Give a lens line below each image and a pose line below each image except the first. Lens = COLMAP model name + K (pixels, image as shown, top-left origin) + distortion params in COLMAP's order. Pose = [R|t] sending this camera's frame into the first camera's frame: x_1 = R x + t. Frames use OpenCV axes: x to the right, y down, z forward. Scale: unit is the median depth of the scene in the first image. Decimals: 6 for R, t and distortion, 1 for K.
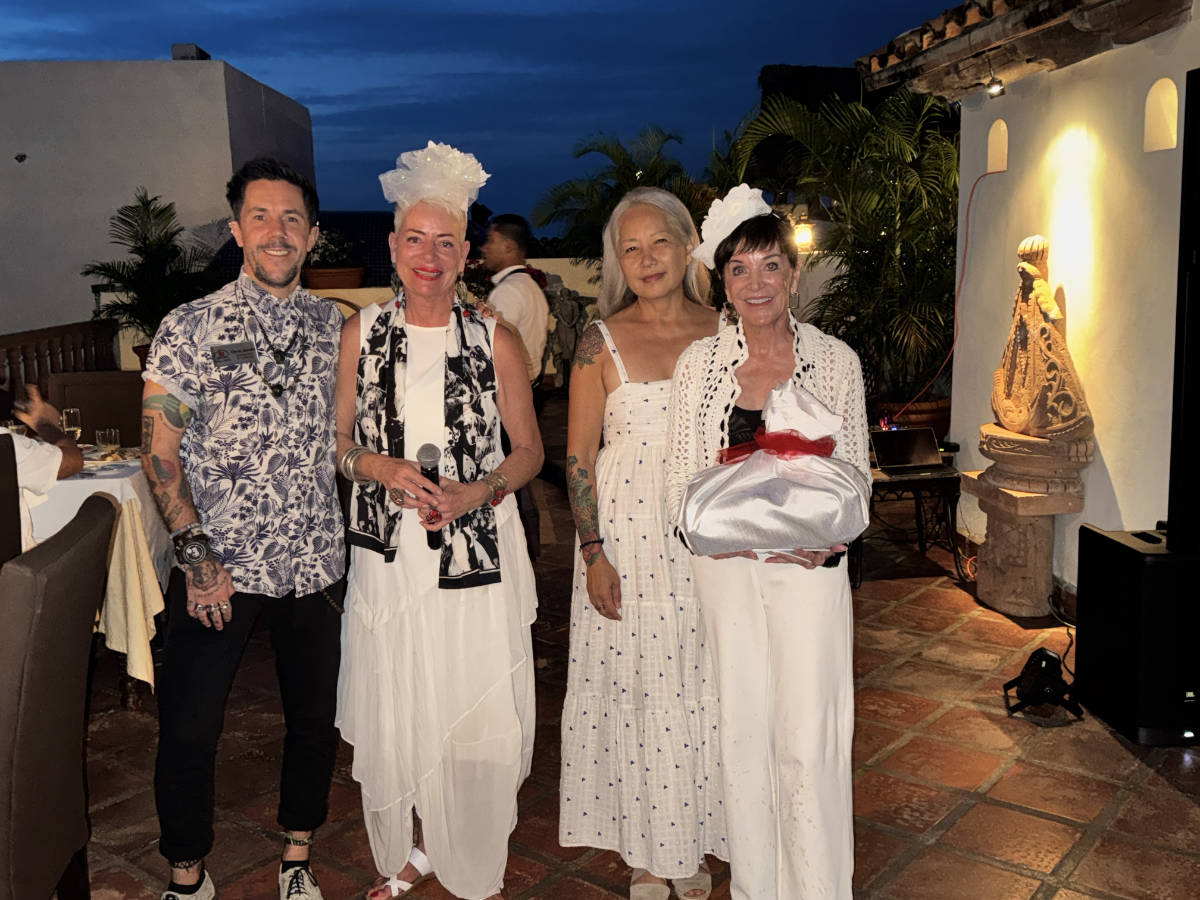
lens RADIAL K [[1220.6, 0, 600.5], [0, 1220.6, 451.9], [0, 0, 1]] dist [0.092331, -0.169926]
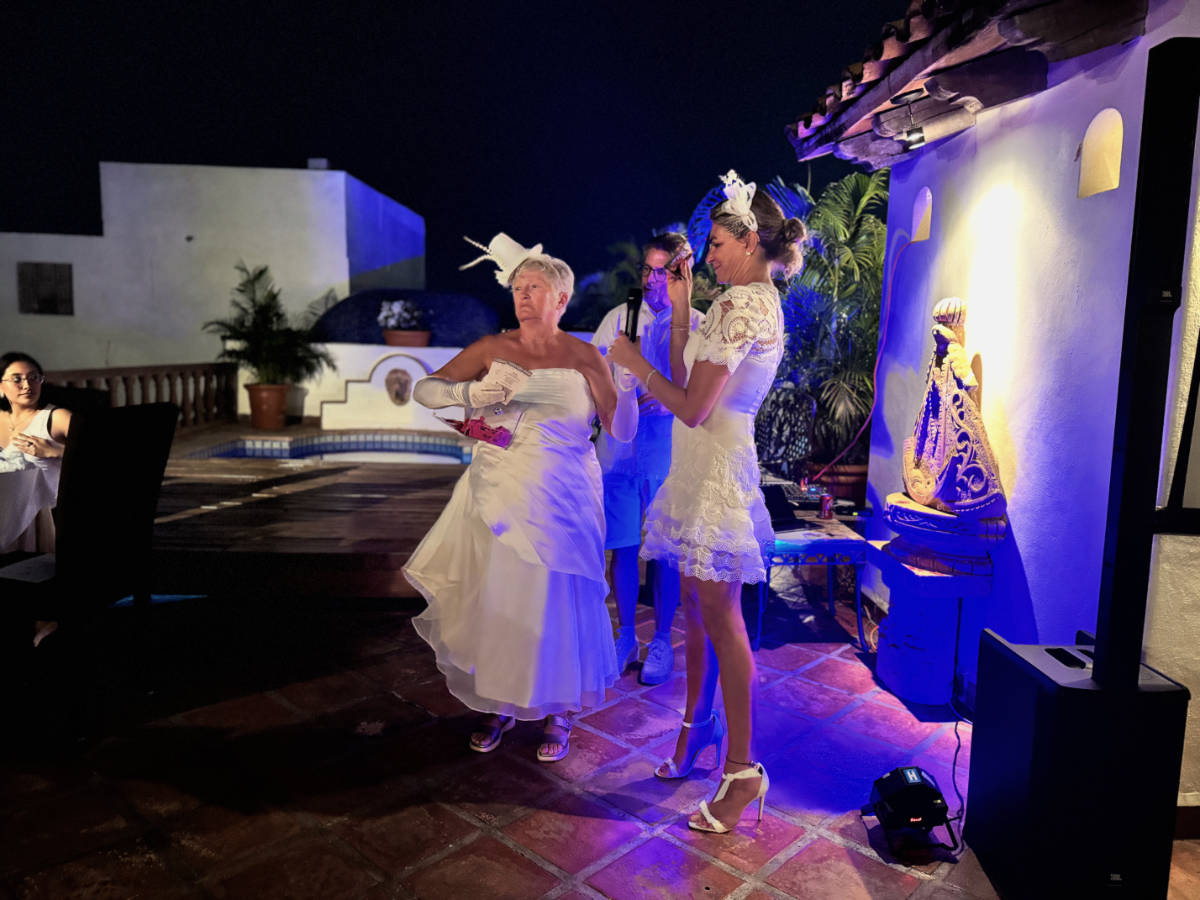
lens RADIAL K [[884.0, 0, 600.9], [0, 884.0, 450.3], [0, 0, 1]] dist [0.008557, -0.002125]
pose [[0.996495, 0.060168, -0.058120, 0.131335], [-0.062365, 0.997376, -0.036765, -0.017430], [0.055756, 0.040260, 0.997632, 0.315419]]
